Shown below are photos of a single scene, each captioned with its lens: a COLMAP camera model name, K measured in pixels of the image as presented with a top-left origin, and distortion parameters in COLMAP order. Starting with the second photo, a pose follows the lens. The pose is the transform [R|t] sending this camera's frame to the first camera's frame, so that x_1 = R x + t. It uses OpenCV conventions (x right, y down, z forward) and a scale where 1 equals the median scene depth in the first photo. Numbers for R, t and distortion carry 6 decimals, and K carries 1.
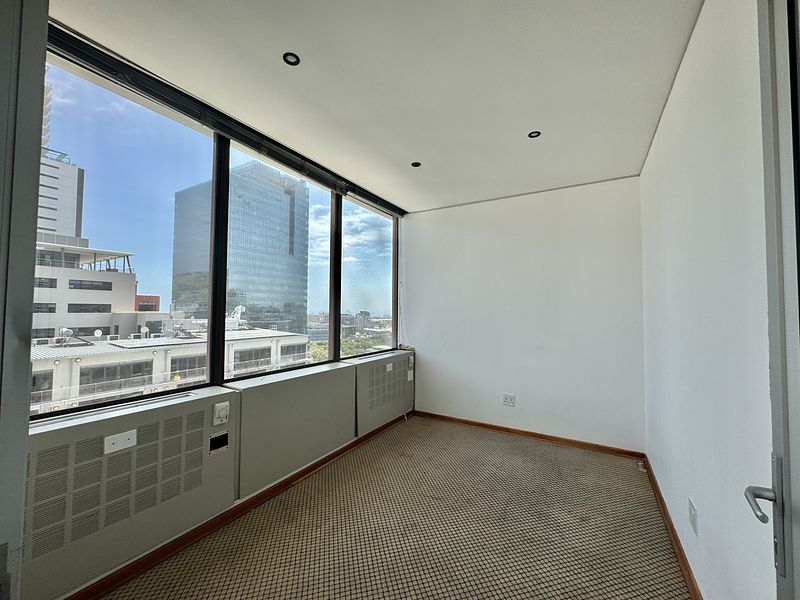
lens RADIAL K [[350.2, 0, 413.4], [0, 350.2, 297.8], [0, 0, 1]] dist [-0.000024, 0.000016]
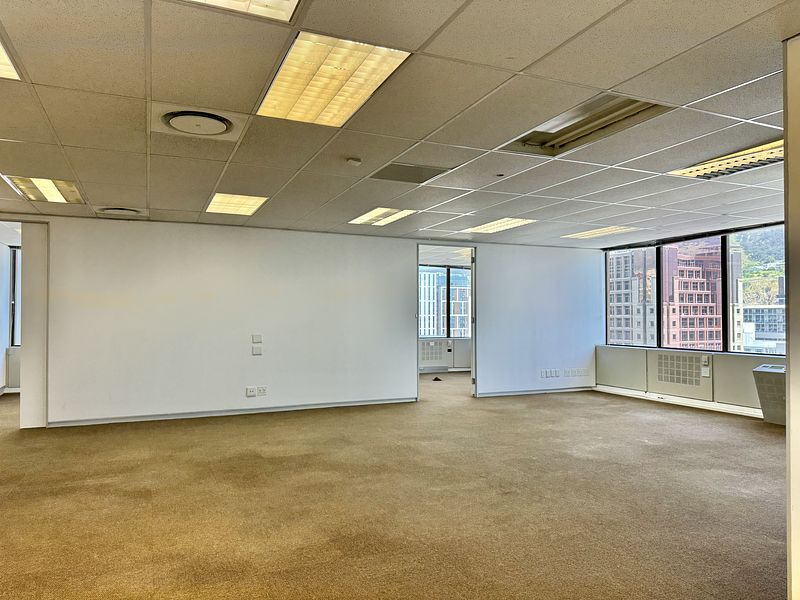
lens RADIAL K [[564.5, 0, 400.0], [0, 564.5, 300.0], [0, 0, 1]] dist [0.094135, -0.136251]
pose [[0.834234, -0.029022, -0.550647, 1.536762], [0.031316, 0.999496, -0.005234, -0.086910], [0.550521, -0.012878, 0.834722, -2.836037]]
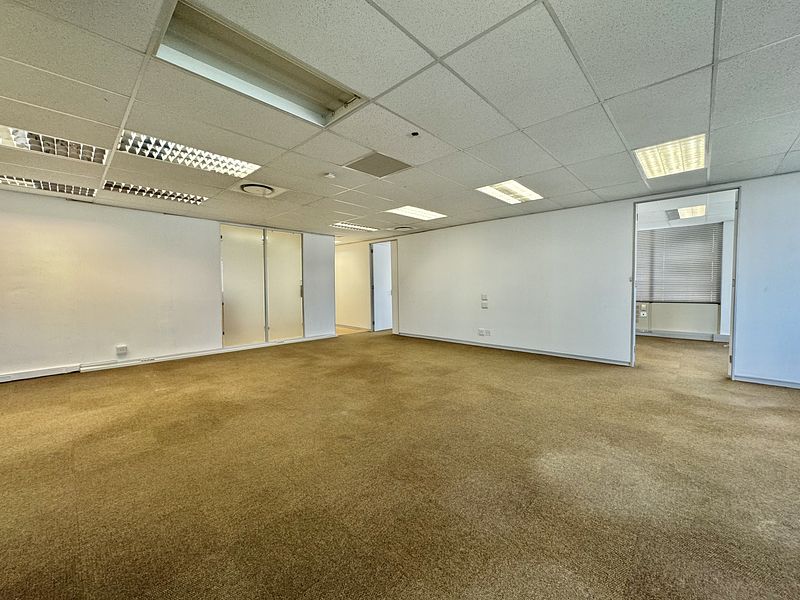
lens RADIAL K [[319.0, 0, 397.9], [0, 319.0, 298.0], [0, 0, 1]] dist [-0.000843, 0.000027]
pose [[-0.191677, 0.024062, -0.981163, 1.763818], [0.043407, 0.998929, 0.016018, -0.008899], [0.980498, -0.039519, -0.192516, -1.370381]]
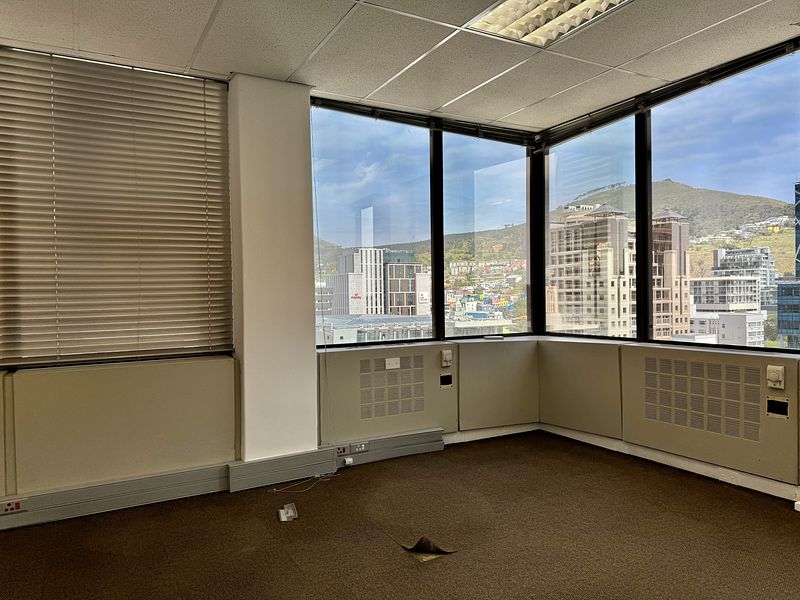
lens RADIAL K [[564.5, 0, 400.0], [0, 564.5, 300.0], [0, 0, 1]] dist [0.094135, -0.136251]
pose [[0.881956, -0.022778, -0.470781, 0.171373], [0.045573, 0.998273, 0.037077, 0.020957], [0.469123, -0.054156, 0.881471, -0.549002]]
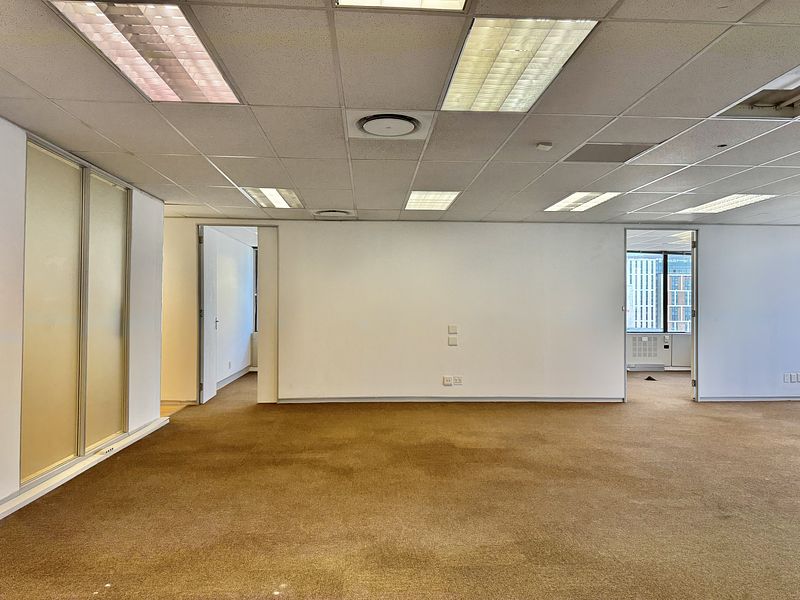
lens RADIAL K [[564.5, 0, 400.0], [0, 564.5, 300.0], [0, 0, 1]] dist [0.094135, -0.136251]
pose [[0.589748, -0.019722, -0.807346, 1.548221], [0.034086, 0.999419, 0.000486, -0.093211], [0.806867, -0.027806, 0.590078, -2.793370]]
